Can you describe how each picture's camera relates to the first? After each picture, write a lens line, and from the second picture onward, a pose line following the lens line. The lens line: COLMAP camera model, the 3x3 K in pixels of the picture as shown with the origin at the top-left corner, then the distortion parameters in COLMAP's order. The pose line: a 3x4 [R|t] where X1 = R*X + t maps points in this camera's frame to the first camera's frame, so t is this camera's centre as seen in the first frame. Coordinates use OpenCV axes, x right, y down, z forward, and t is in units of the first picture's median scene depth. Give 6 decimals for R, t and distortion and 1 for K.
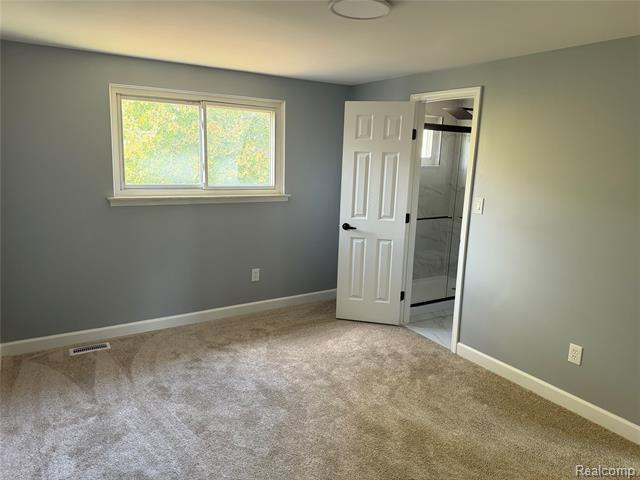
lens RADIAL K [[451.5, 0, 319.7], [0, 451.5, 240.4], [0, 0, 1]] dist [0.012671, -0.004178]
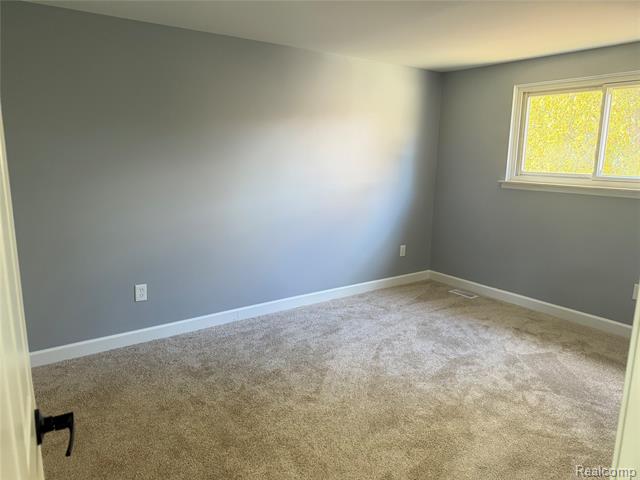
lens RADIAL K [[451.5, 0, 317.8], [0, 451.5, 237.8], [0, 0, 1]] dist [0.012671, -0.004178]
pose [[0.050481, 0.155142, -0.986602, 0.727202], [-0.203855, 0.968664, 0.141891, -0.017175], [0.977699, 0.193961, 0.080526, 0.447378]]
